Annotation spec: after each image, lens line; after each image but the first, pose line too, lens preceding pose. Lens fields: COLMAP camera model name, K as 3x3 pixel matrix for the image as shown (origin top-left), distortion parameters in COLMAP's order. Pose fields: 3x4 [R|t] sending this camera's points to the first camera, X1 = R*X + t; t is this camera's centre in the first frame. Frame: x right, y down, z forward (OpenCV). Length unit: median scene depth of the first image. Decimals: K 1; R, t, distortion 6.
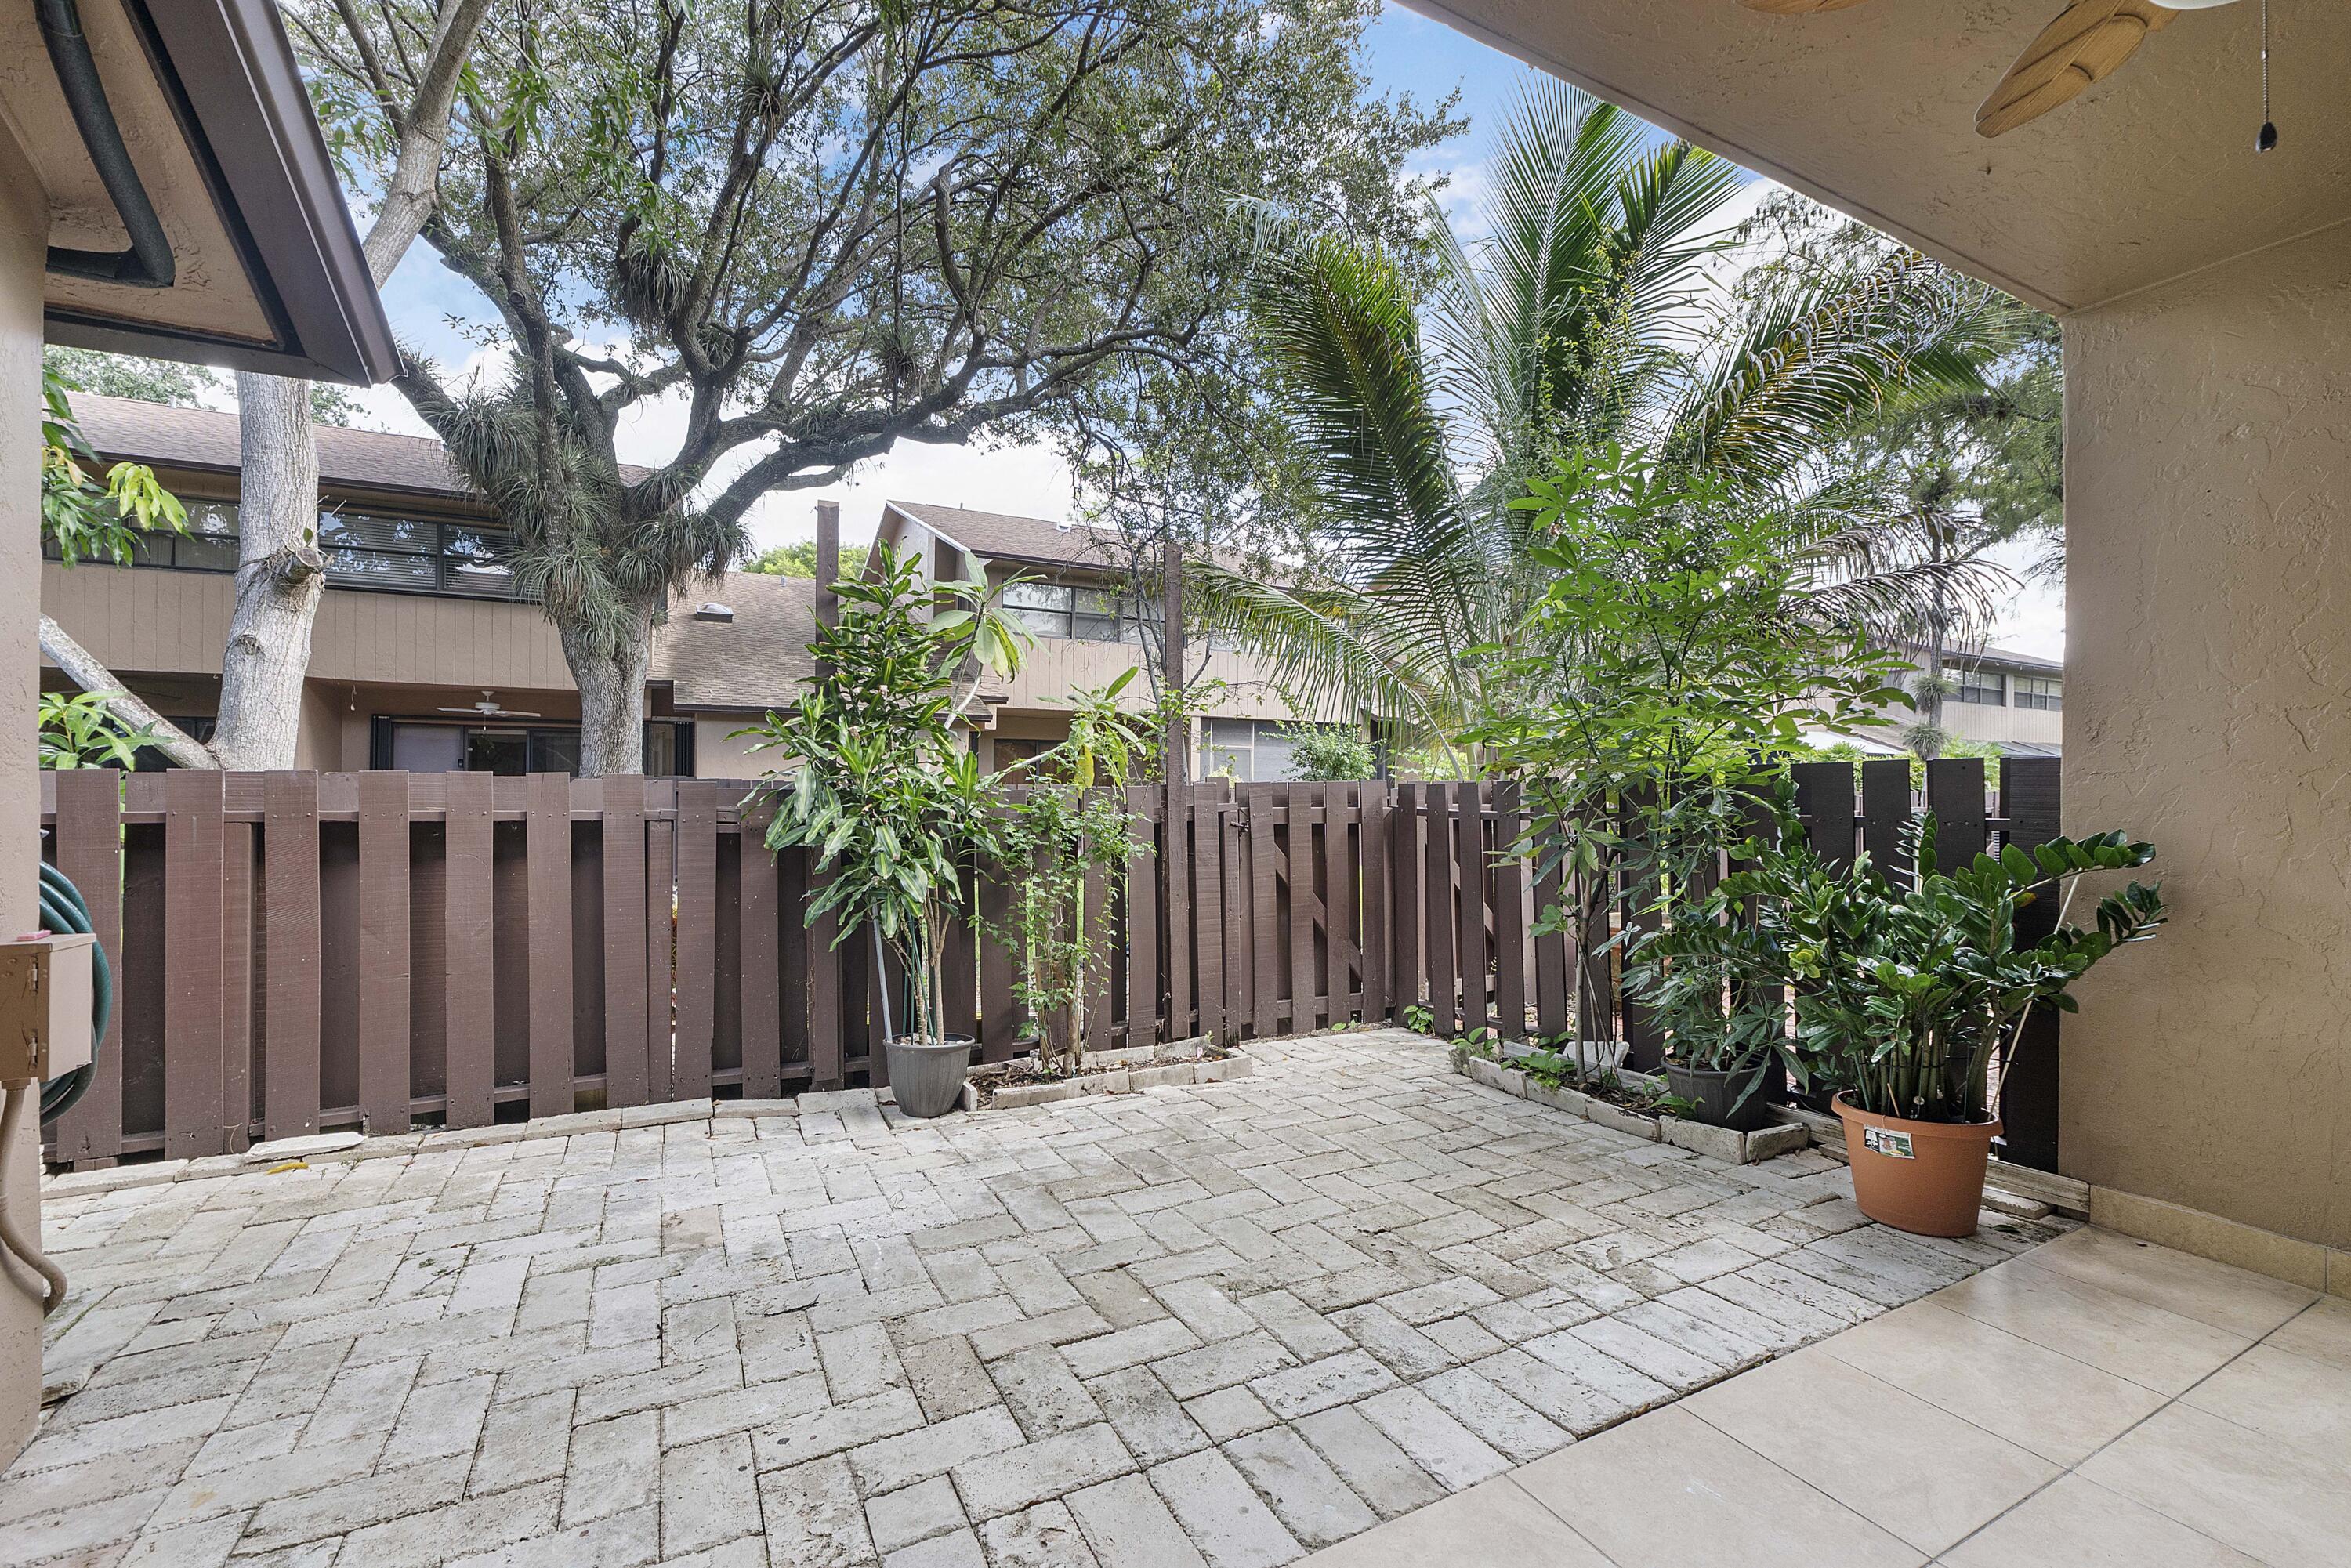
lens RADIAL K [[995.3, 0, 1176.8], [0, 995.3, 788.5], [0, 0, 1]] dist [-0.007185, -0.000613]
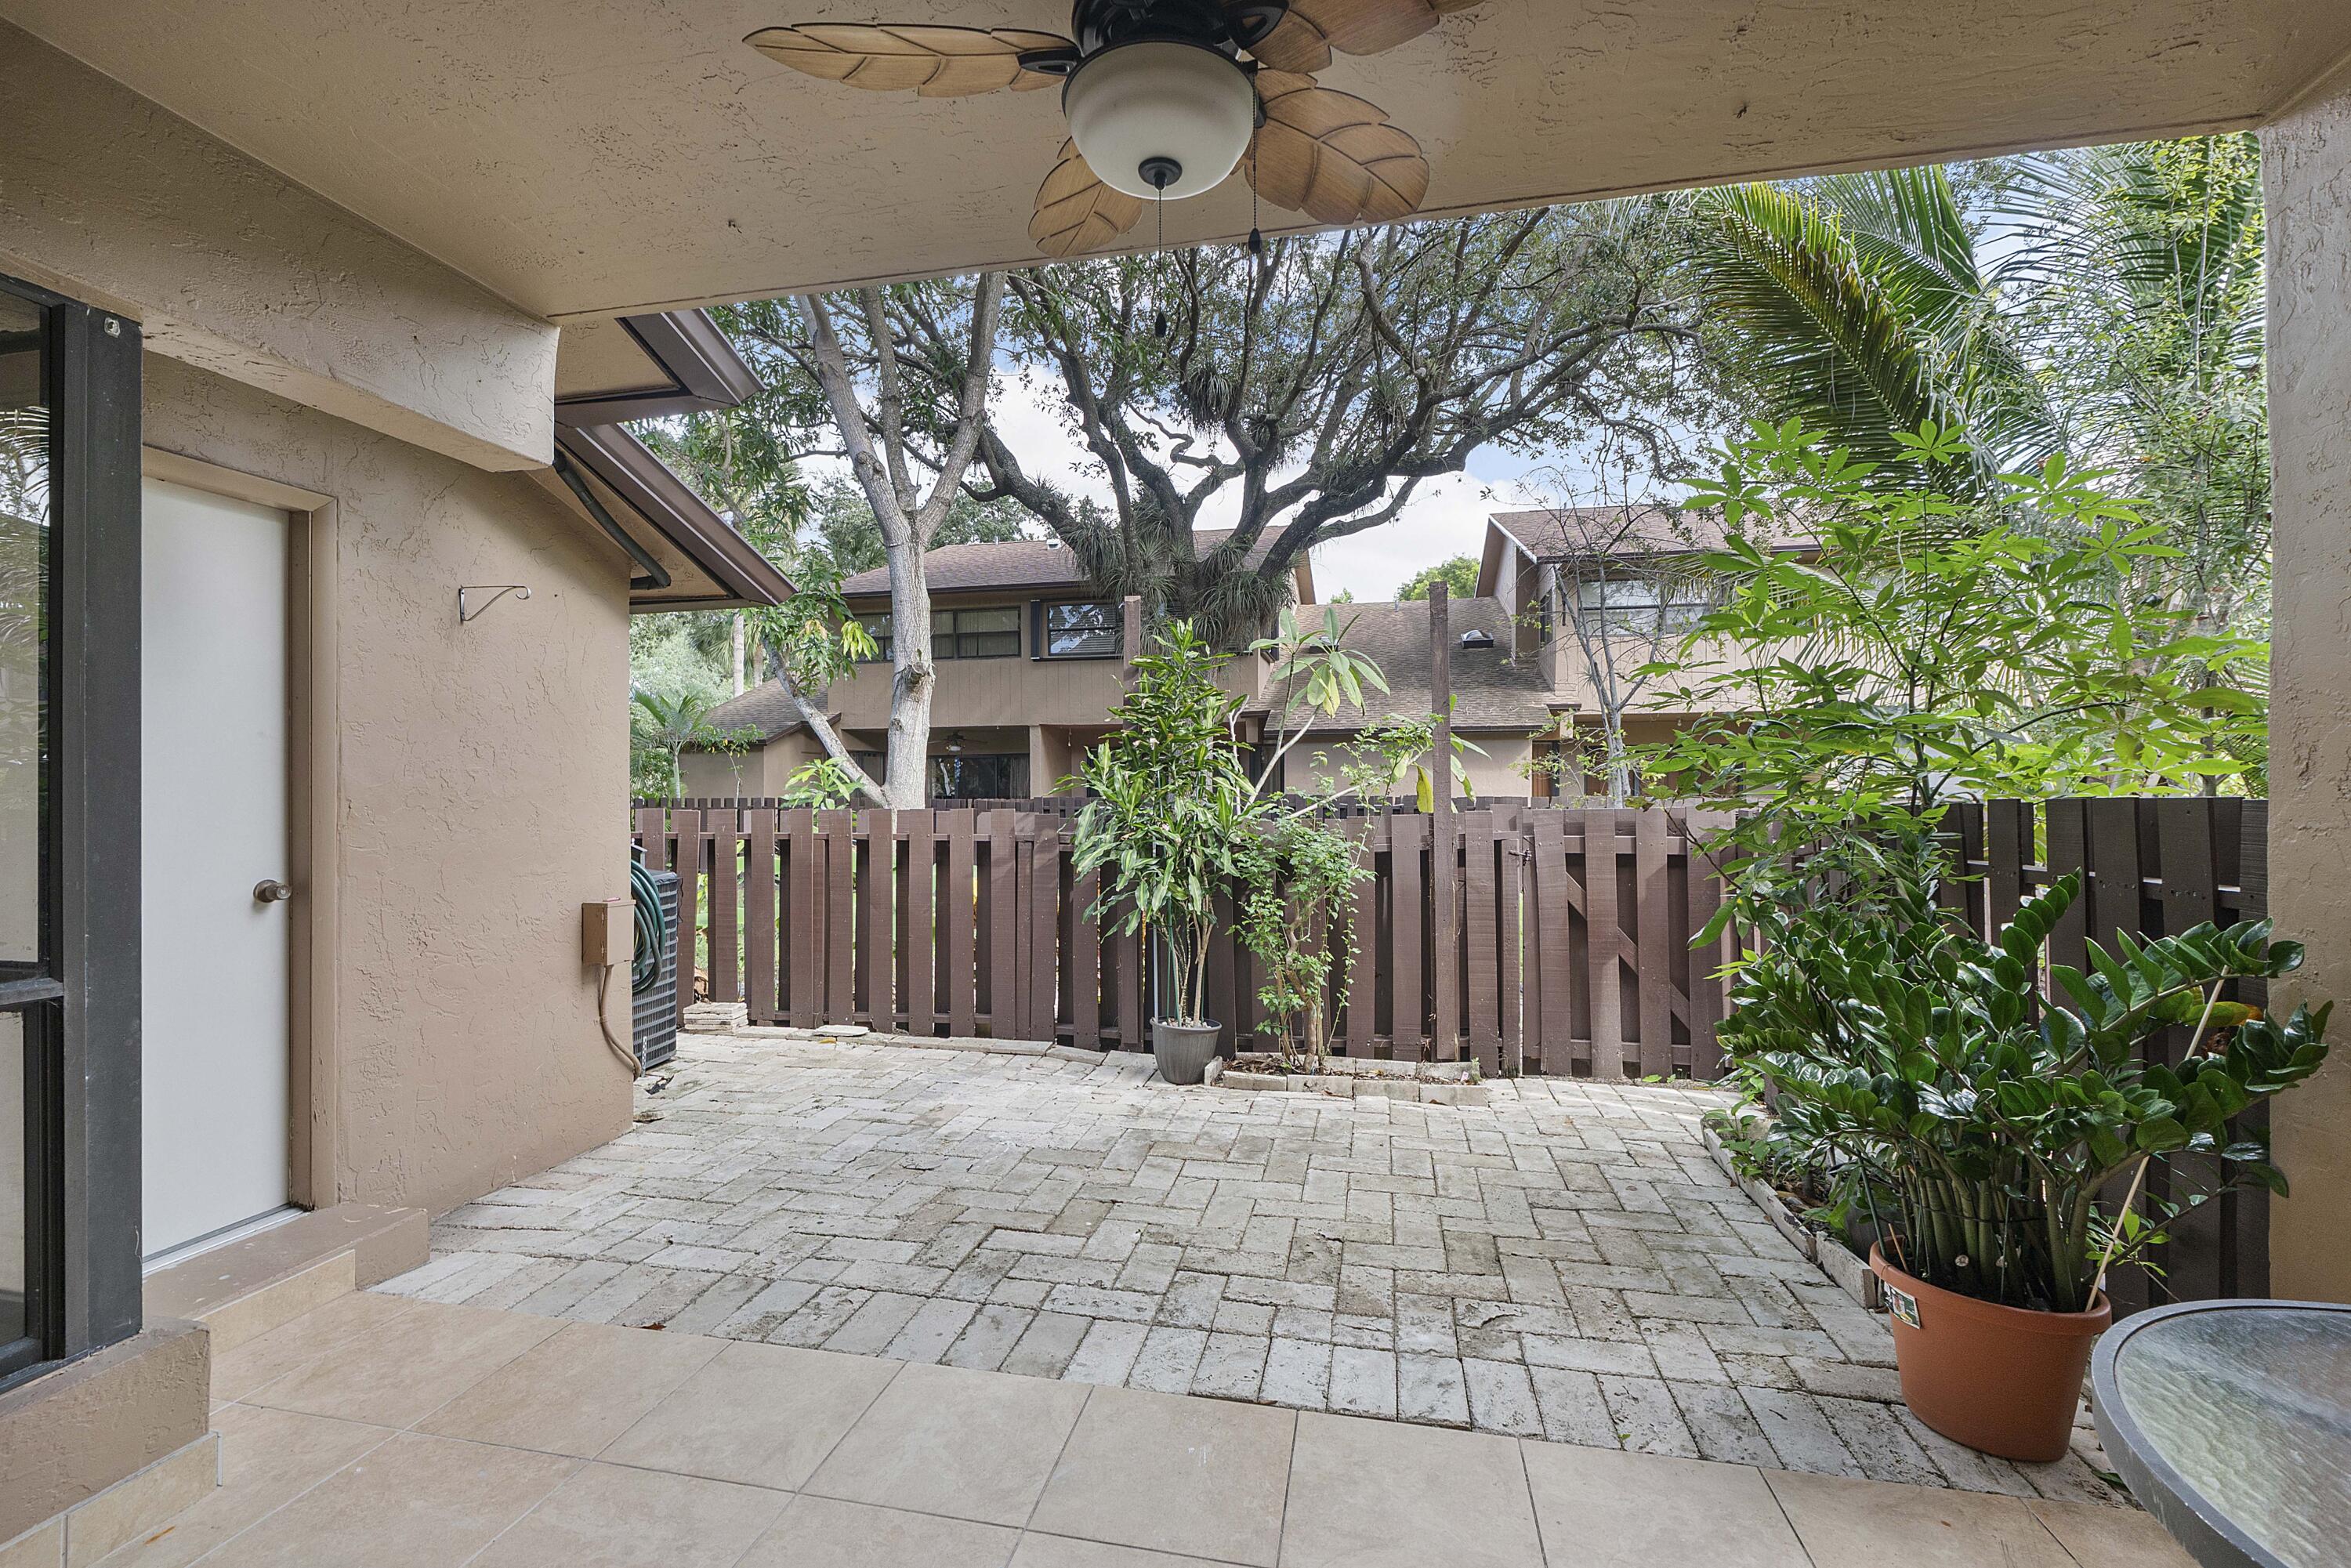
lens RADIAL K [[995.3, 0, 1171.8], [0, 995.3, 790.6], [0, 0, 1]] dist [-0.007185, -0.000613]
pose [[0.775618, -0.011102, -0.631105, 0.607978], [0.010058, 0.999936, -0.005228, -0.034828], [0.631123, -0.002293, 0.775680, 0.033117]]
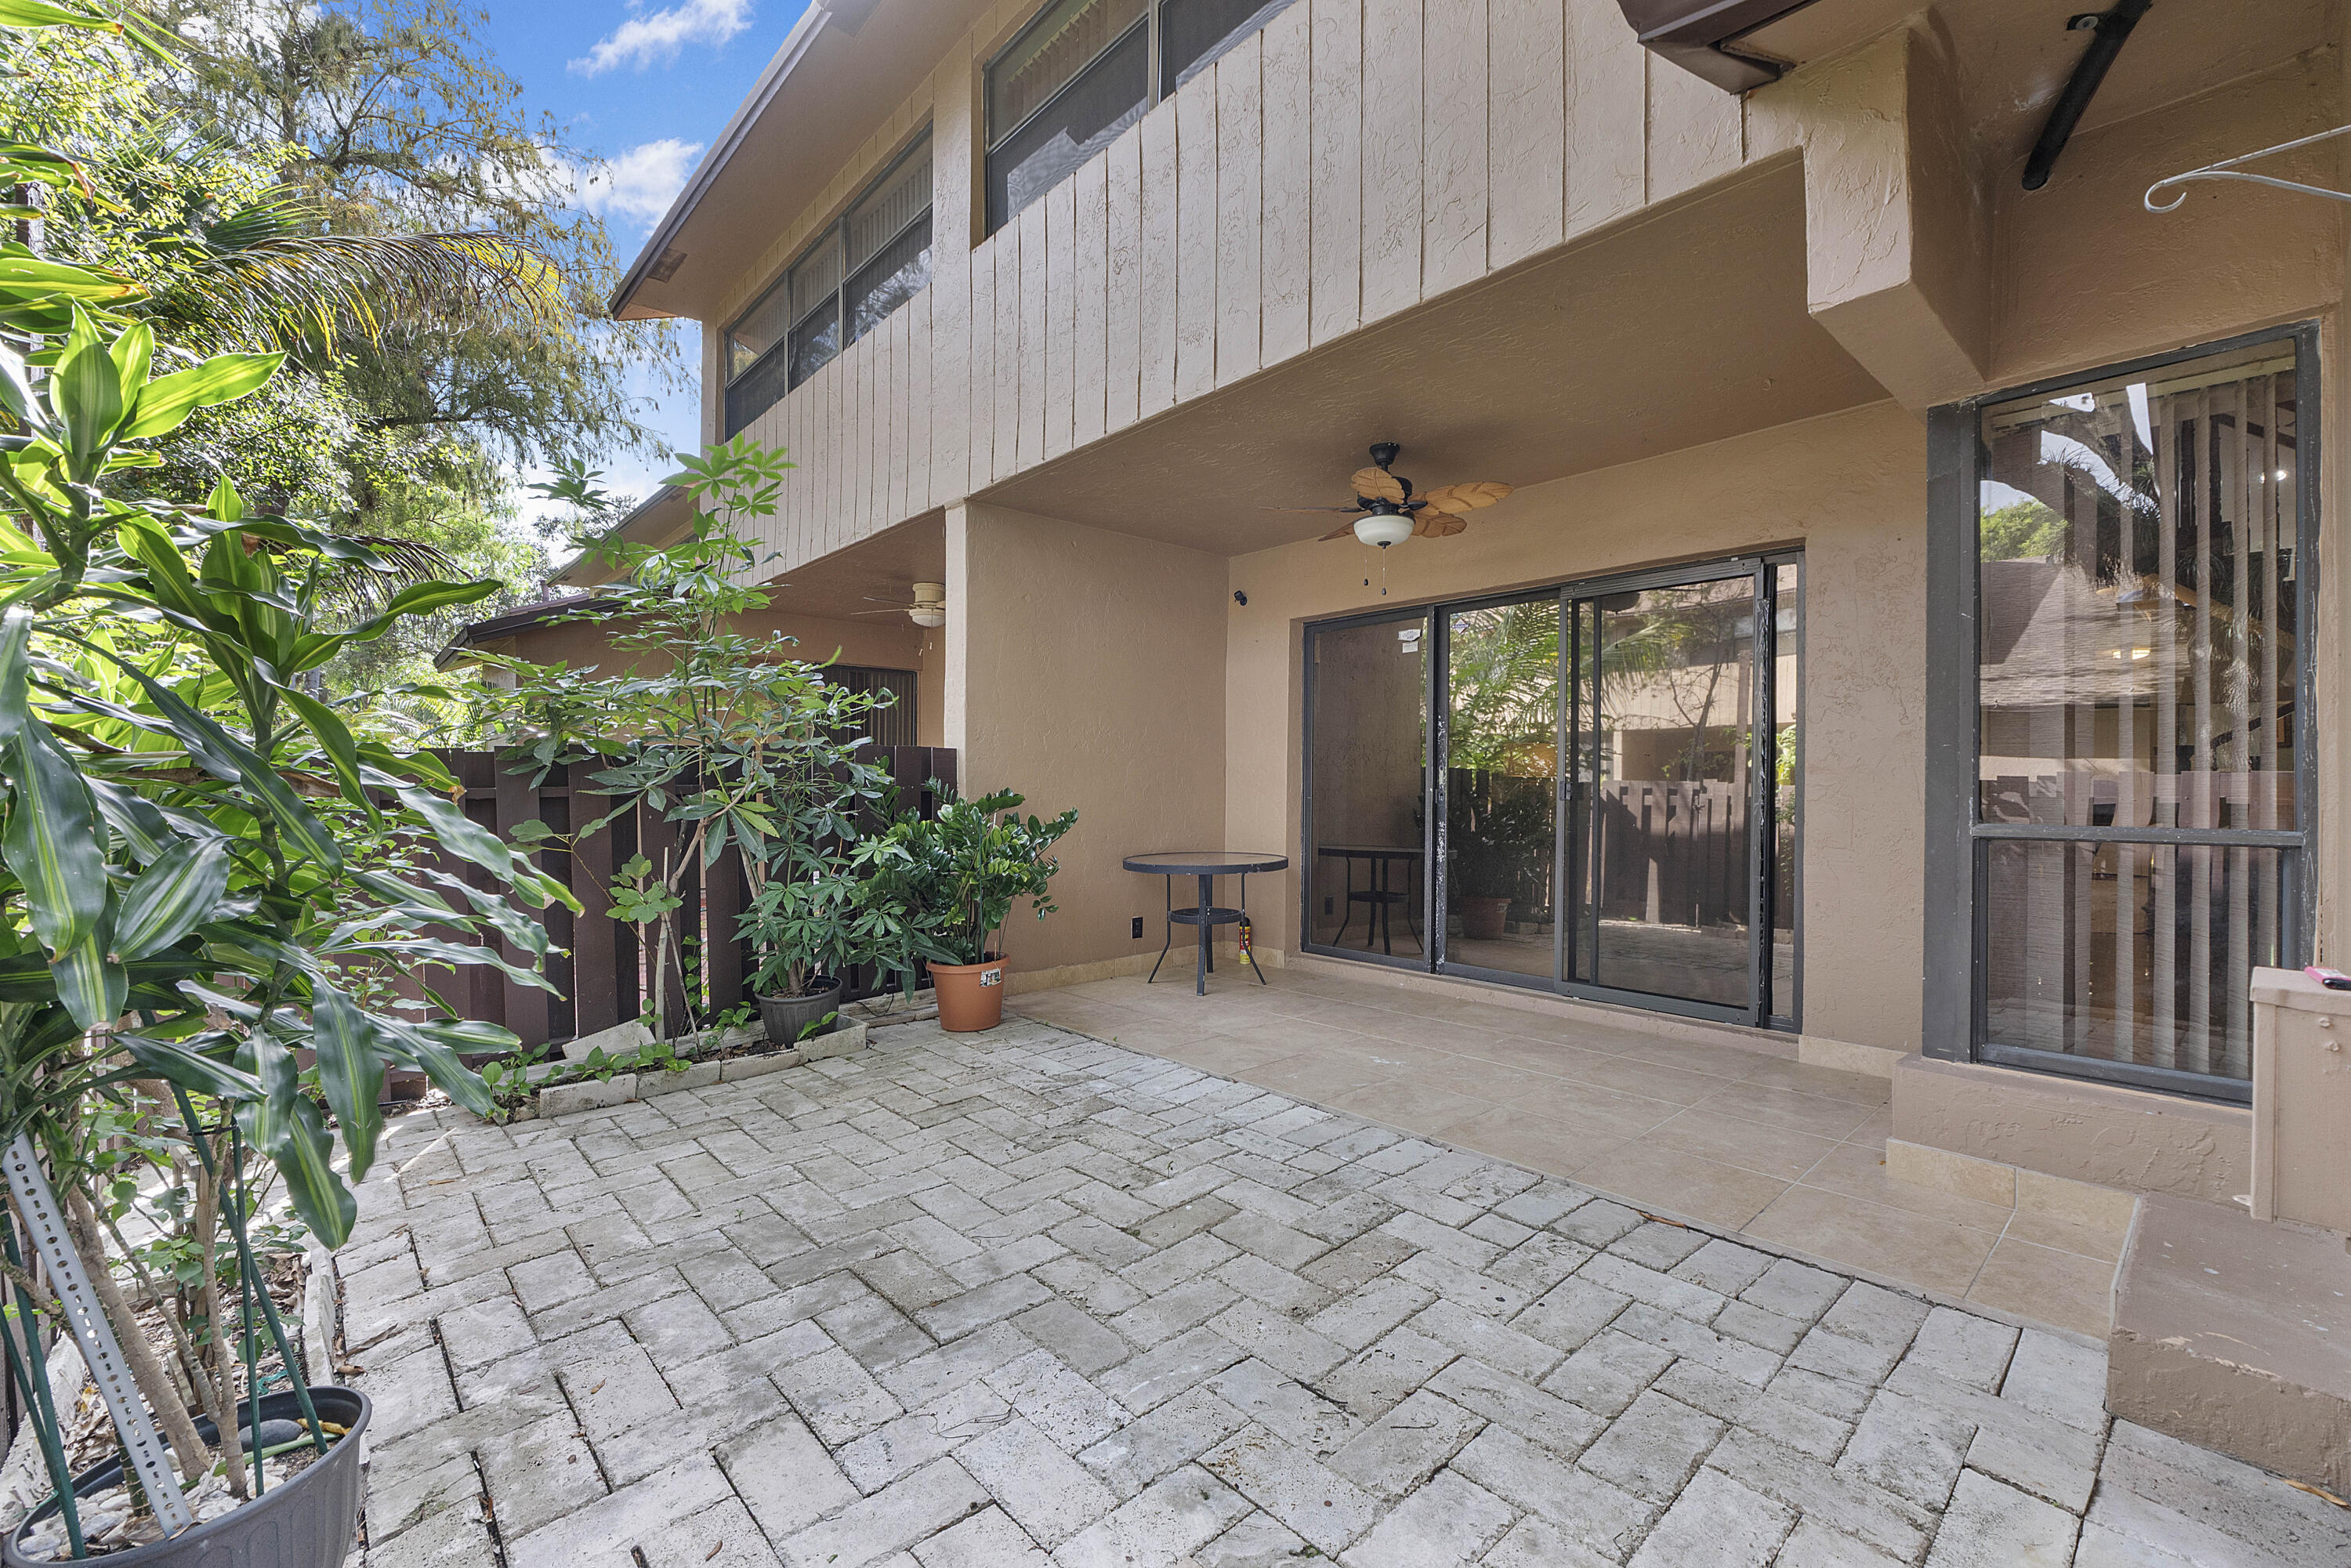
lens RADIAL K [[995.3, 0, 1174.8], [0, 995.3, 780.0], [0, 0, 1]] dist [-0.007185, -0.000613]
pose [[-0.256681, -0.003062, 0.966491, -0.768760], [-0.008403, 0.999964, 0.000936, 0.016624], [-0.966460, -0.007881, -0.256698, 0.894365]]
